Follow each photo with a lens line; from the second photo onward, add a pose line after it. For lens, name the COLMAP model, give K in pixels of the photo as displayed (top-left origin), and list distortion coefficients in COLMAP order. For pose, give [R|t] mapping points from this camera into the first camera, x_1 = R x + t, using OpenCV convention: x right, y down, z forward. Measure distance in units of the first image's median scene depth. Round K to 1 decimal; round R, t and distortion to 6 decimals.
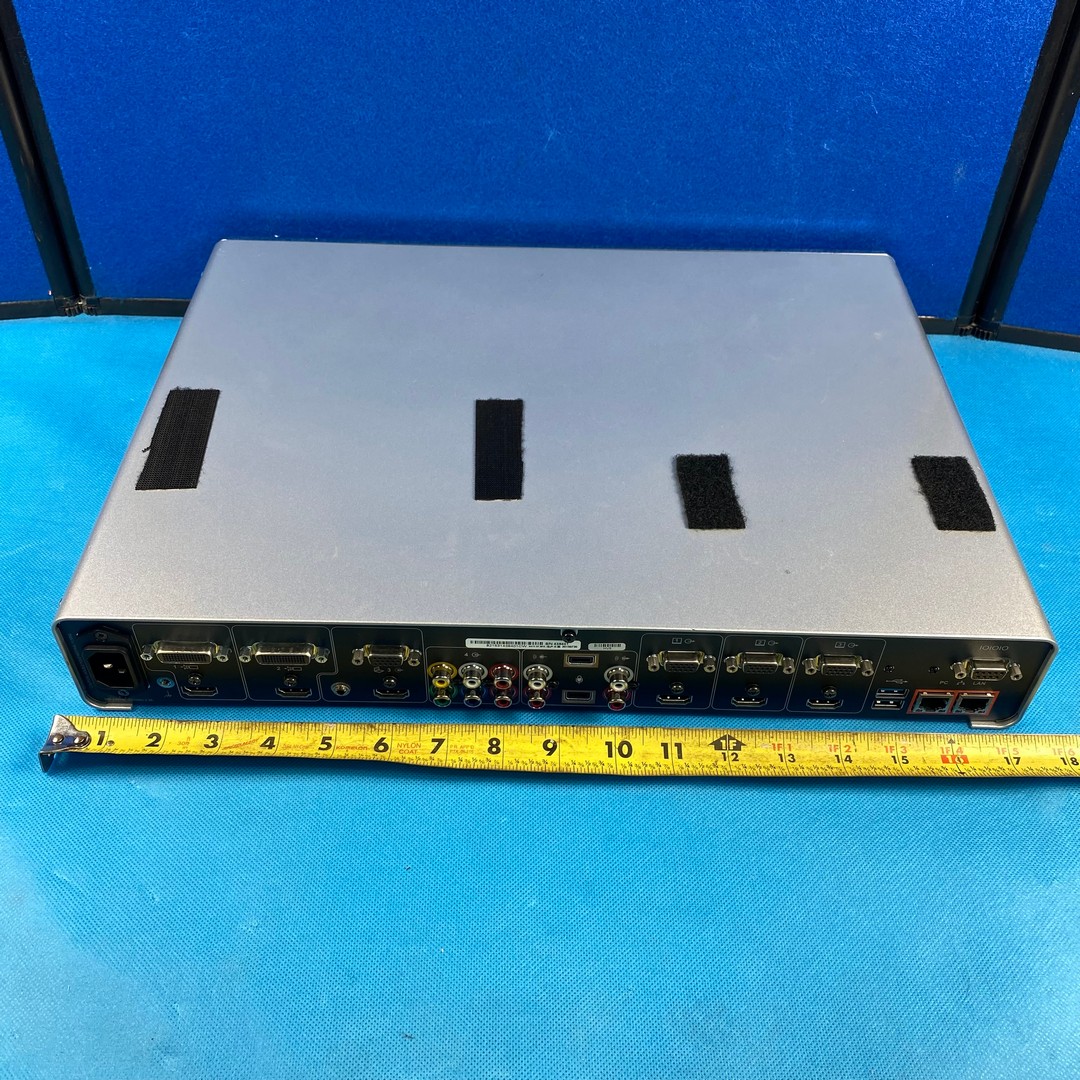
lens RADIAL K [[1093.4, 0, 540.0], [0, 1093.4, 540.0], [0, 0, 1]] dist [-0.035953, 0.044468]
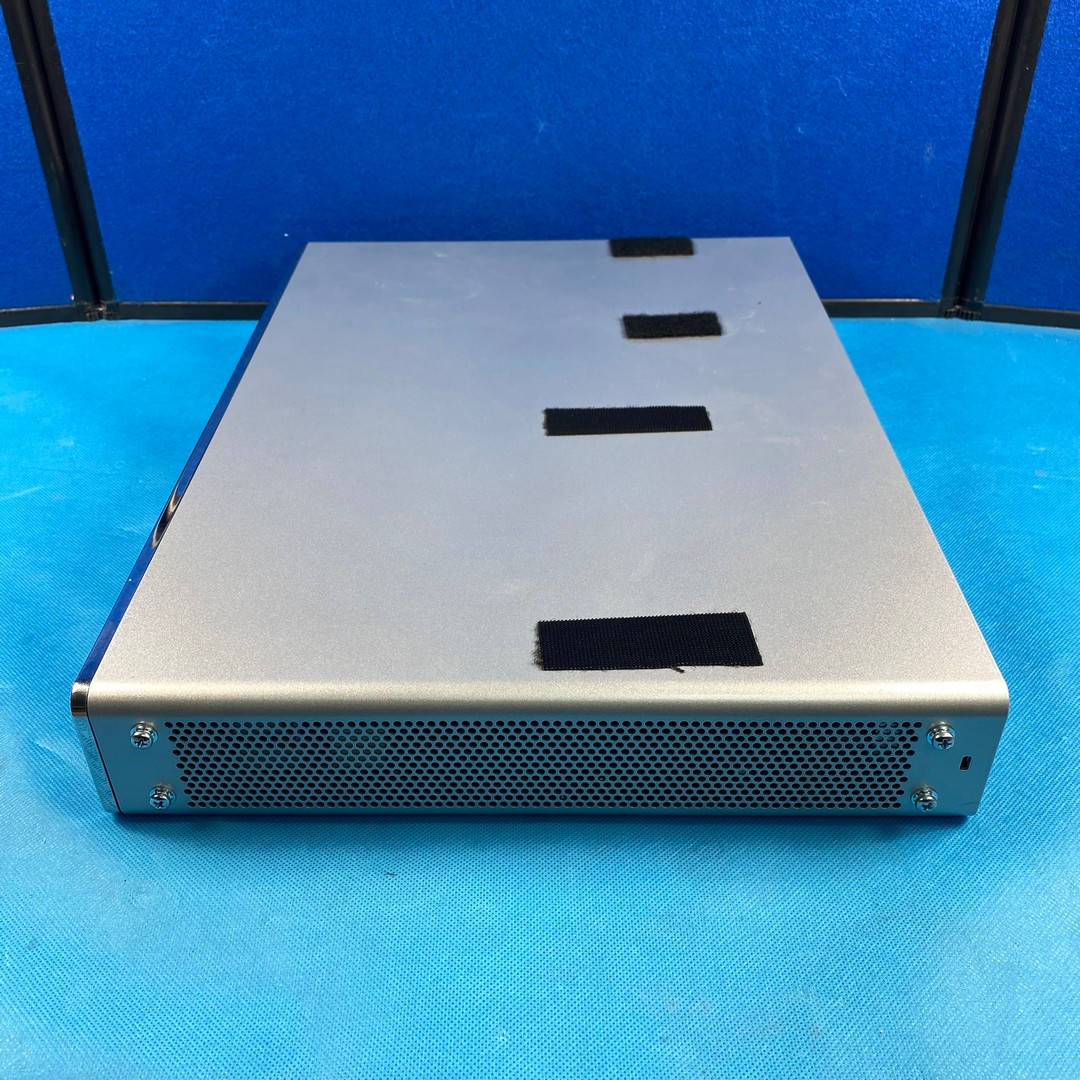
lens RADIAL K [[1098.8, 0, 540.0], [0, 1098.8, 540.0], [0, 0, 1]] dist [-0.049730, 0.062716]
pose [[0.999529, -0.021121, -0.022267, 0.023935], [0.017195, 0.986355, -0.163733, 0.206513], [0.025422, 0.163273, 0.986253, 0.006393]]
